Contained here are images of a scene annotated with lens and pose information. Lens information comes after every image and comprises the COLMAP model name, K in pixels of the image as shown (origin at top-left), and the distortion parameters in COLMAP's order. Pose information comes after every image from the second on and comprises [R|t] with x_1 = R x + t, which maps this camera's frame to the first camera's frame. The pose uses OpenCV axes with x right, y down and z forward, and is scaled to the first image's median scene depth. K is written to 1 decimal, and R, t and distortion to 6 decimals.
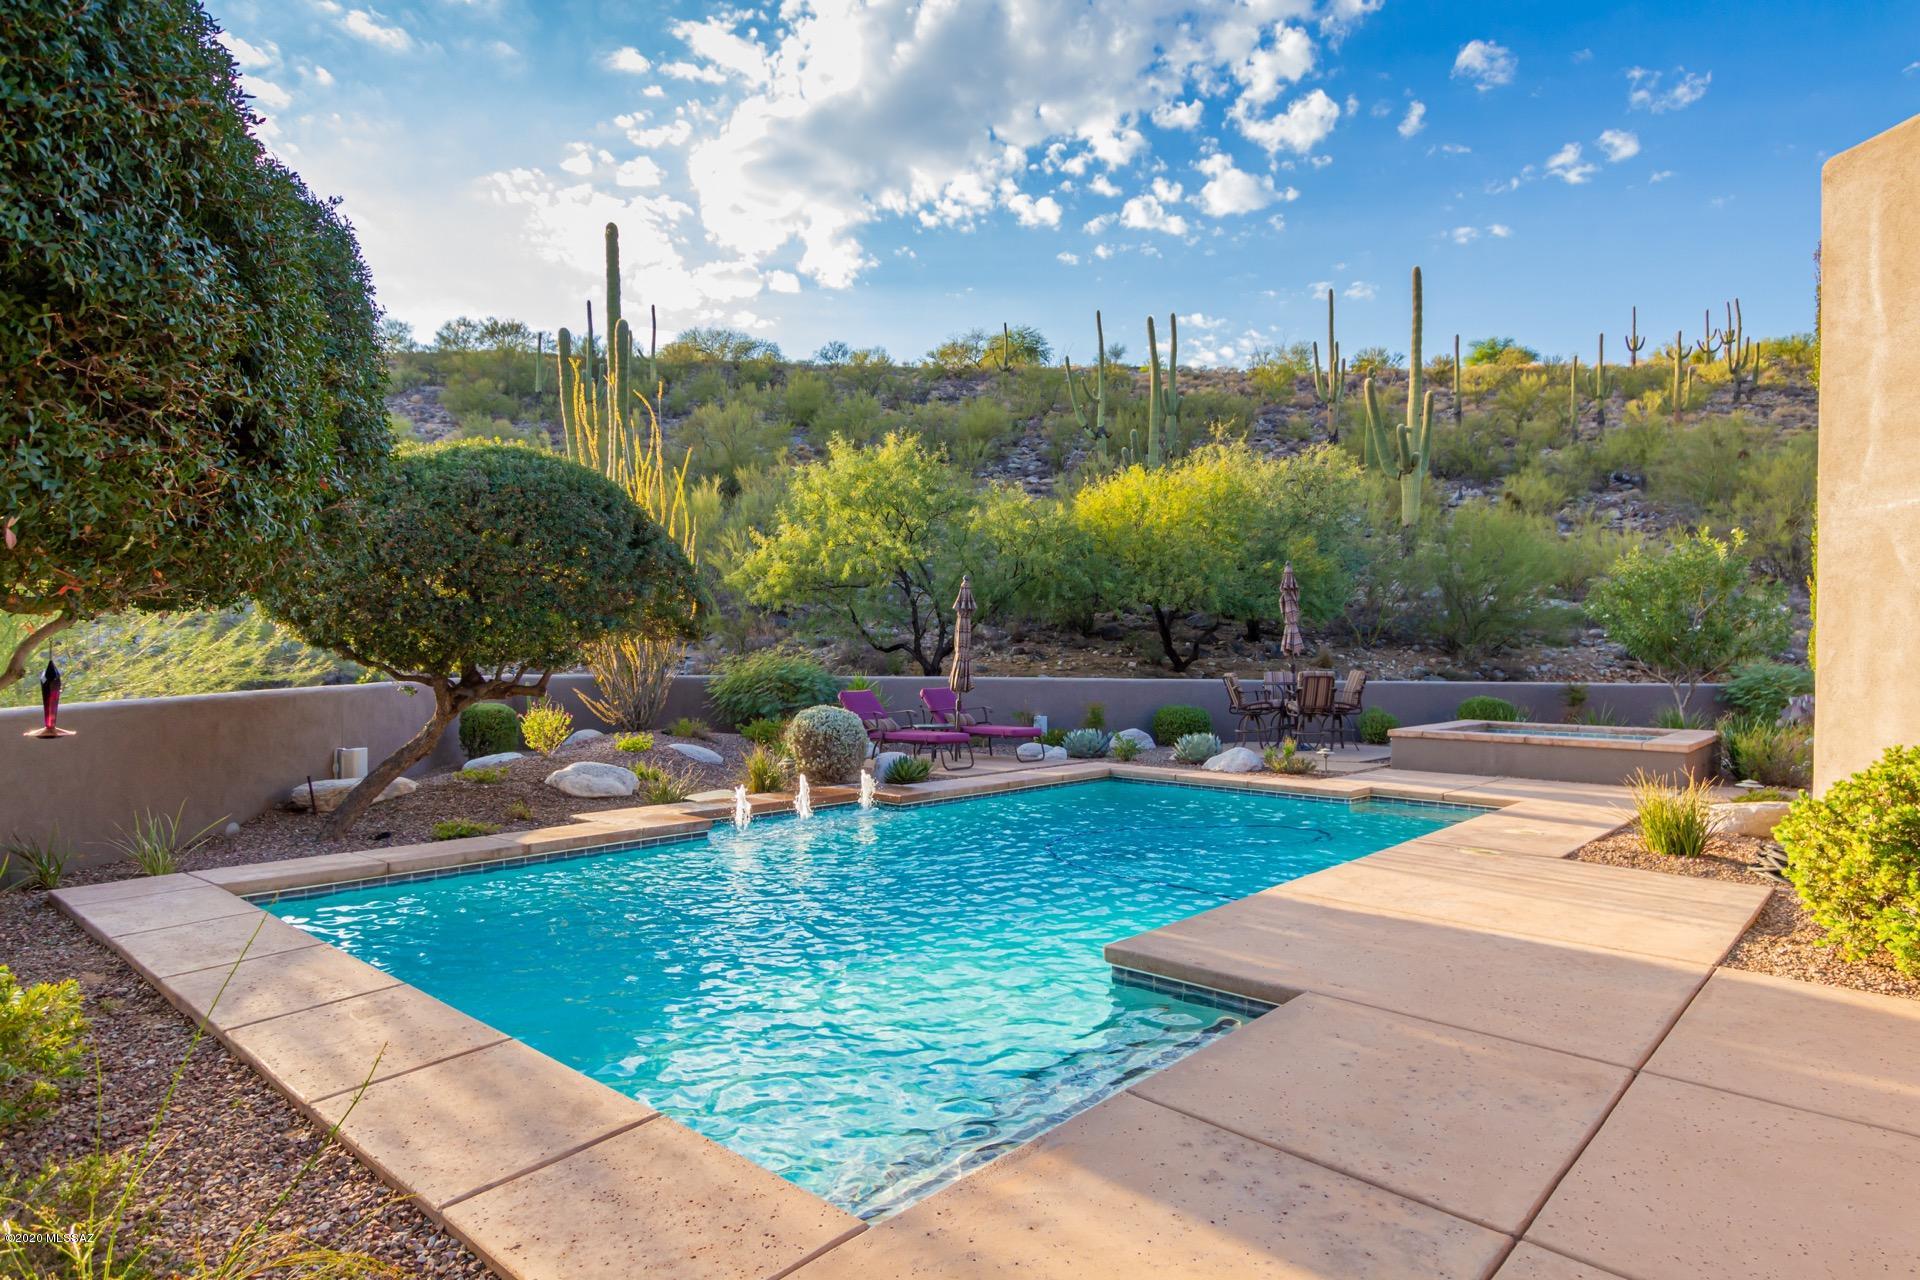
lens RADIAL K [[1030.6, 0, 958.3], [0, 1030.6, 666.2], [0, 0, 1]] dist [0.004137, 0.000528]
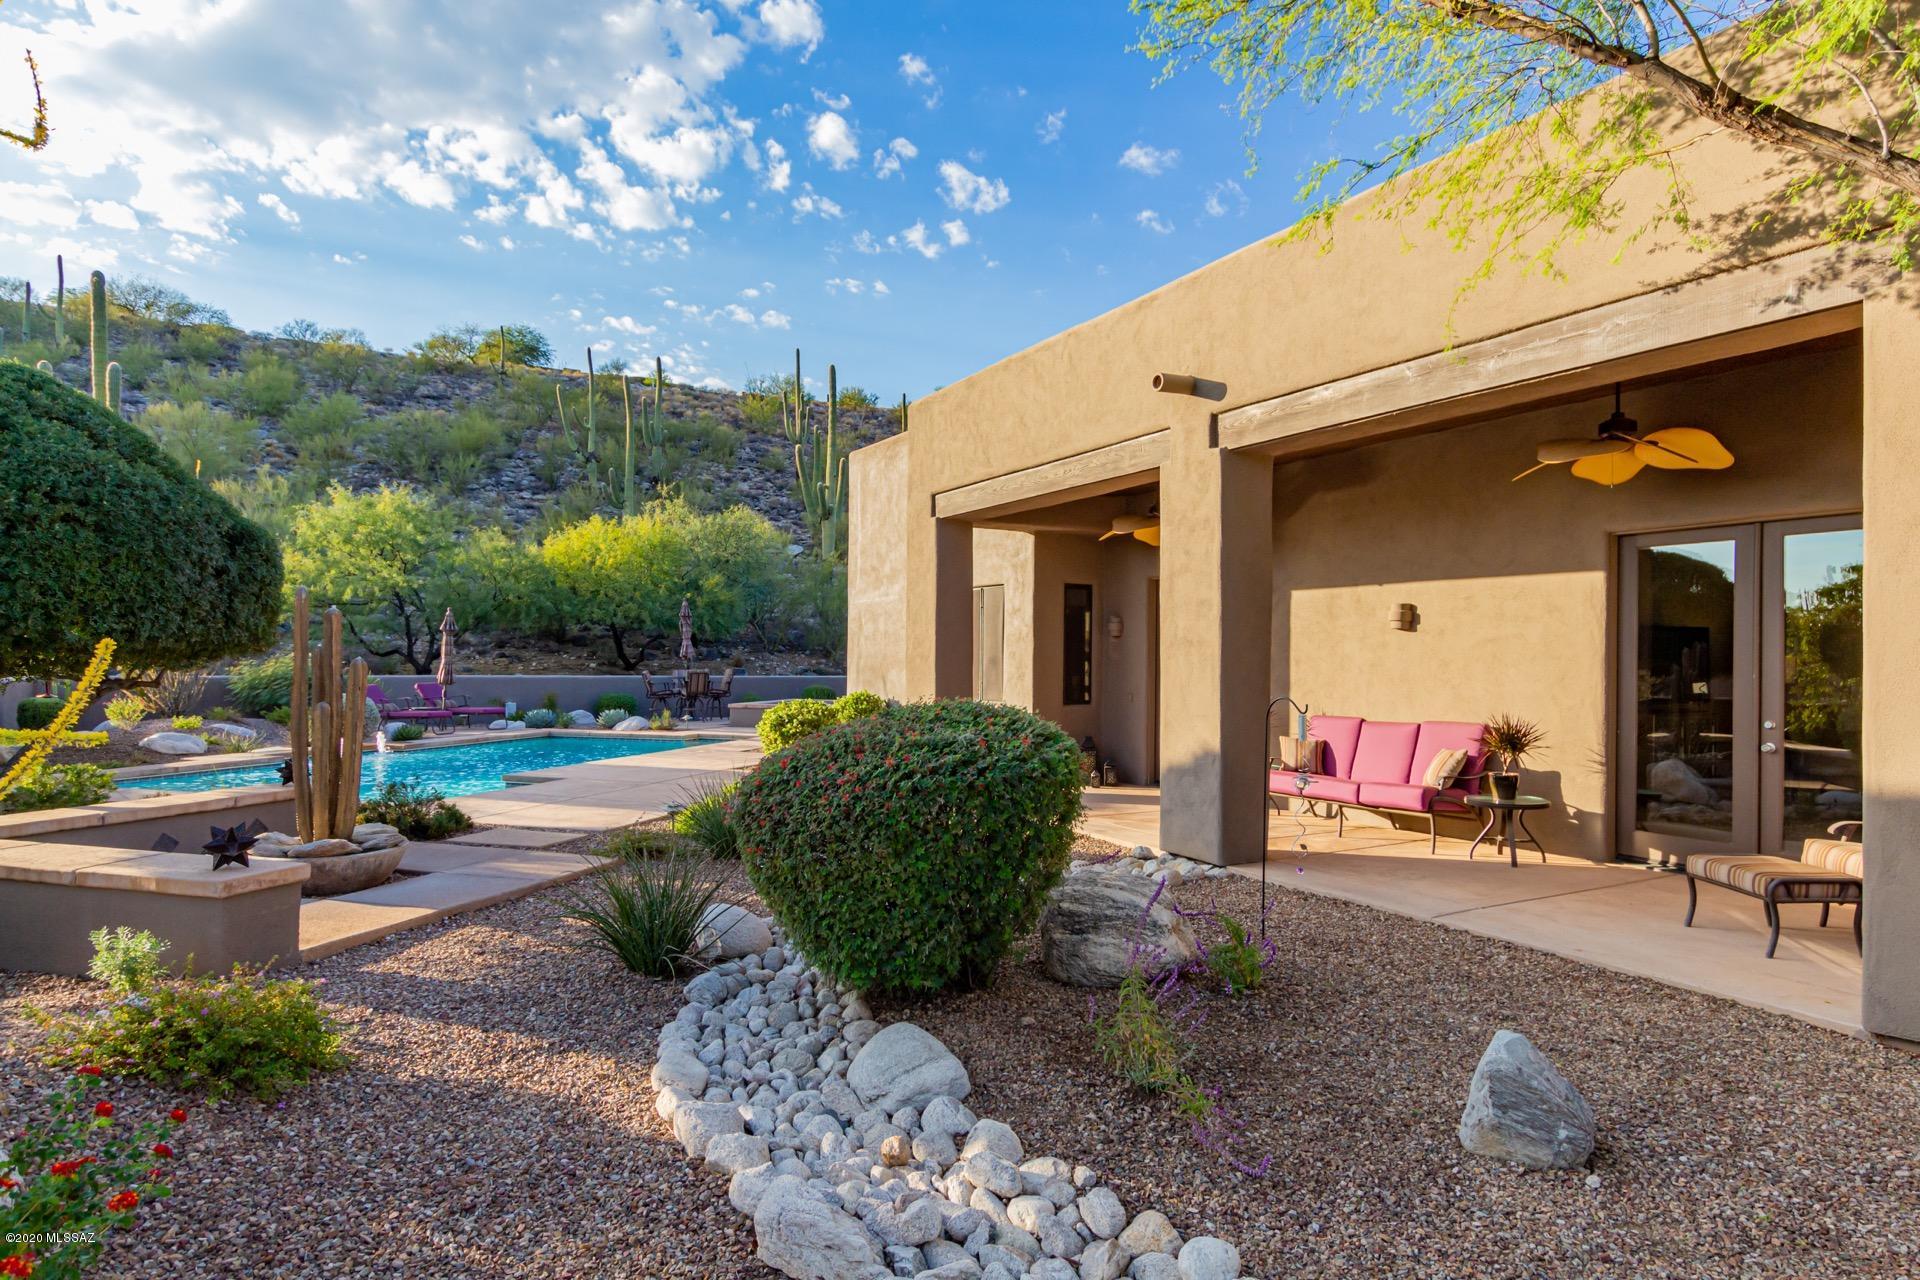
lens RADIAL K [[1030.6, 0, 958.3], [0, 1030.6, 666.2], [0, 0, 1]] dist [0.004137, 0.000528]
pose [[0.898242, -0.004336, 0.439481, 0.007576], [0.003853, 0.999991, 0.001992, -0.001403], [-0.439485, -0.000096, 0.898250, -0.422794]]
